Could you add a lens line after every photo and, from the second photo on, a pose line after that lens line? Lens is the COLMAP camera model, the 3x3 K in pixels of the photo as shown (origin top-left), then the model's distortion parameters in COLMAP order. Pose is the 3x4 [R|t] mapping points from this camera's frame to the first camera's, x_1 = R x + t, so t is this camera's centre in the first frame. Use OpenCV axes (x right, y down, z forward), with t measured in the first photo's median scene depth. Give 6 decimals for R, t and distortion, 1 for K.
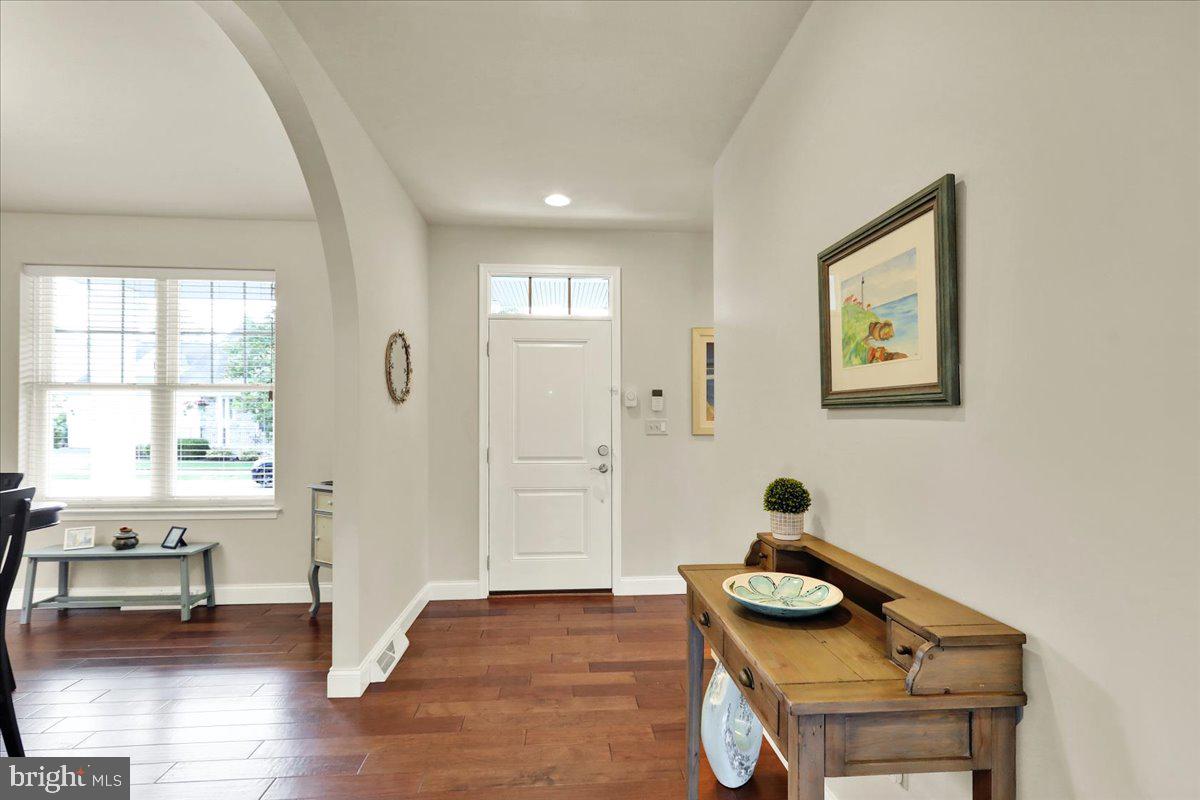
lens RADIAL K [[553.4, 0, 602.0], [0, 553.4, 407.7], [0, 0, 1]] dist [-0.002492, -0.000604]
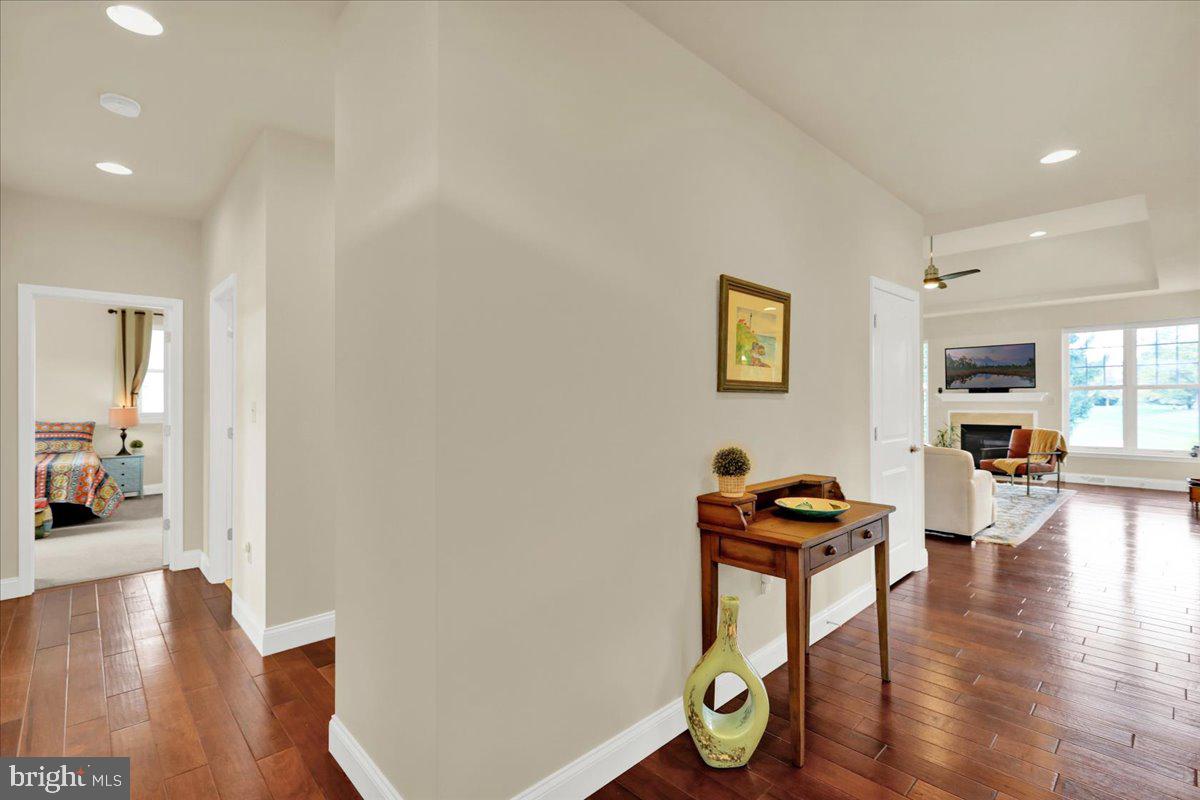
lens RADIAL K [[553.4, 0, 600.1], [0, 553.4, 403.0], [0, 0, 1]] dist [-0.002492, -0.000604]
pose [[-0.640215, 0.005657, 0.768175, -0.450276], [-0.001826, 0.999959, -0.008886, 0.042293], [-0.768194, -0.007092, -0.640178, 2.151455]]
